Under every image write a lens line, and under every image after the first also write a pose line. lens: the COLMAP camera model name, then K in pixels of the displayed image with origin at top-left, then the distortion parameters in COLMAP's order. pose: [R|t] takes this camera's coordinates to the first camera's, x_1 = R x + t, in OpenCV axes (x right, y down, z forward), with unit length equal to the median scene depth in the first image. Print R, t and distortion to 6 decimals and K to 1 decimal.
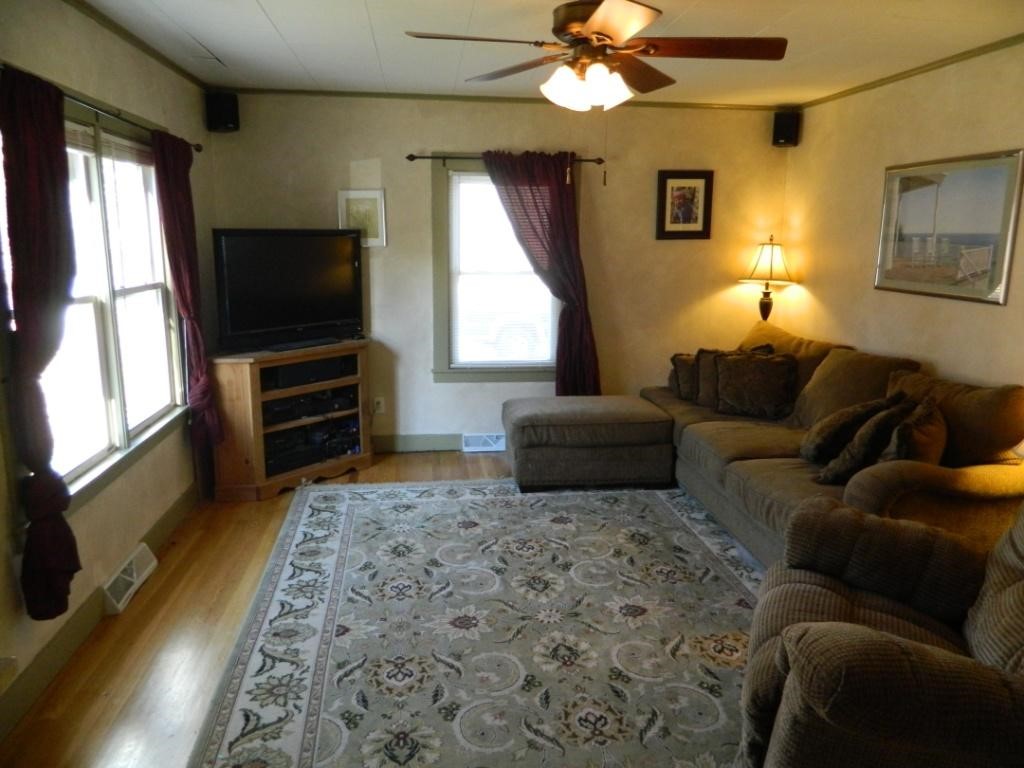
lens RADIAL K [[760.8, 0, 508.5], [0, 760.8, 384.3], [0, 0, 1]] dist [-0.001458, -0.002291]
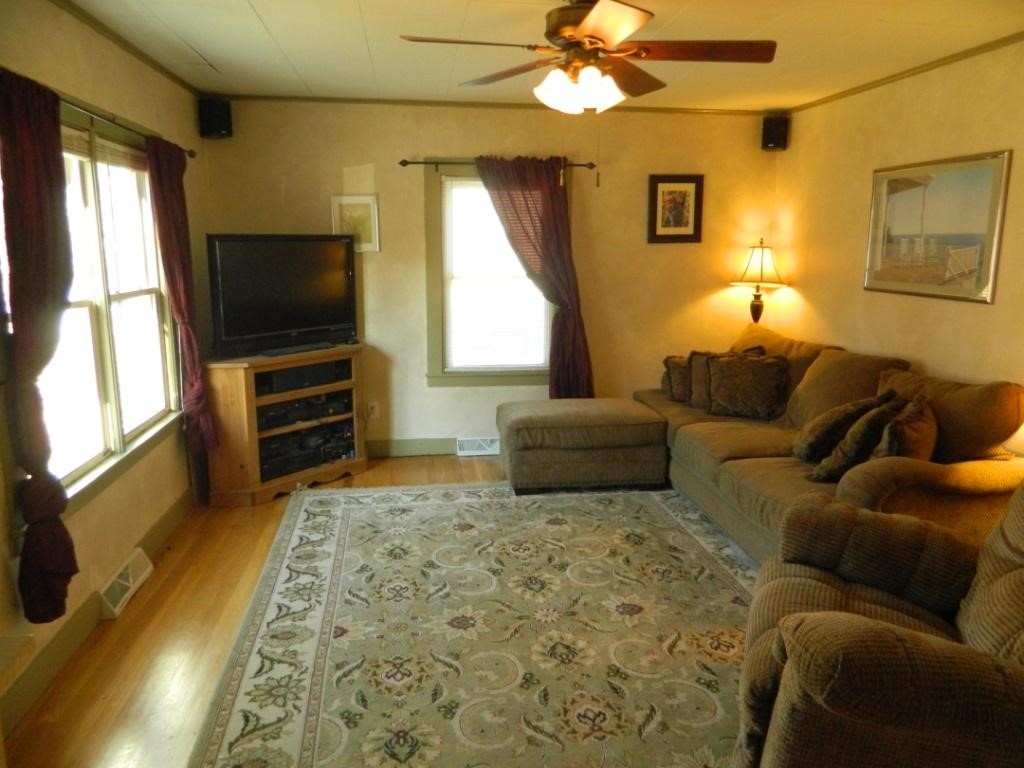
lens RADIAL K [[760.8, 0, 508.7], [0, 760.8, 385.3], [0, 0, 1]] dist [-0.001458, -0.002291]
pose [[0.999902, -0.007882, 0.011611, -0.004104], [0.007987, 0.999927, -0.009079, 0.007006], [-0.011538, 0.009171, 0.999891, -0.005071]]
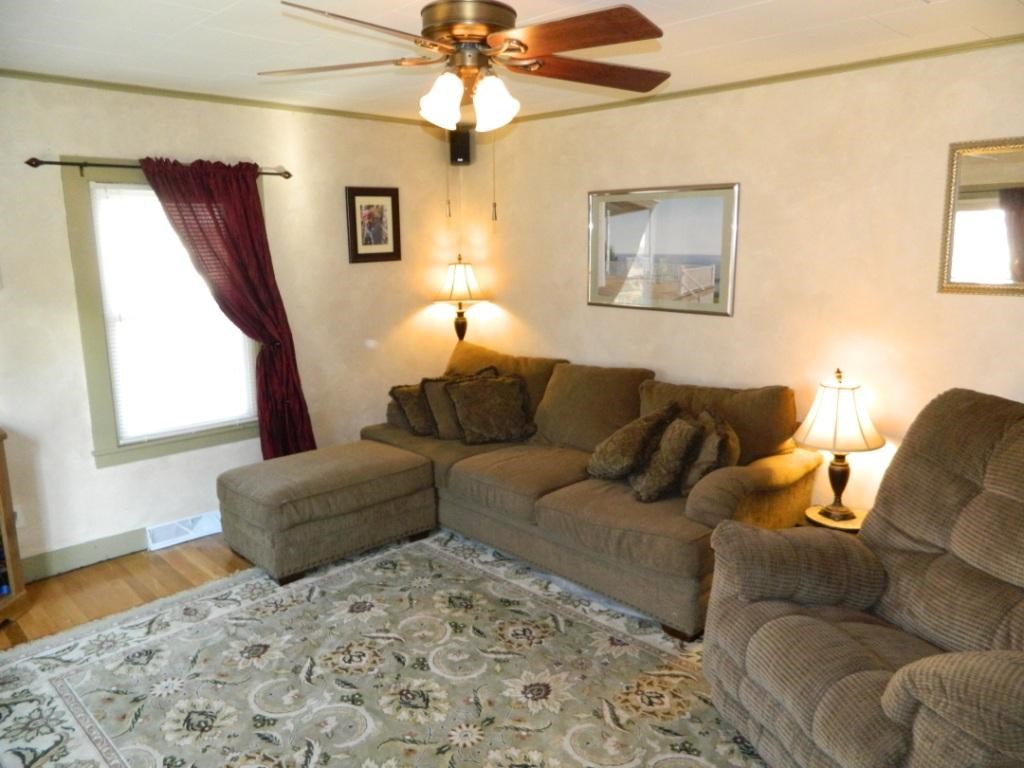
lens RADIAL K [[760.8, 0, 514.5], [0, 760.8, 383.6], [0, 0, 1]] dist [-0.001458, -0.002291]
pose [[0.794965, -0.132568, 0.591994, -0.256015], [0.134496, 0.990061, 0.041101, -0.075934], [-0.591559, 0.046947, 0.804894, 0.211291]]
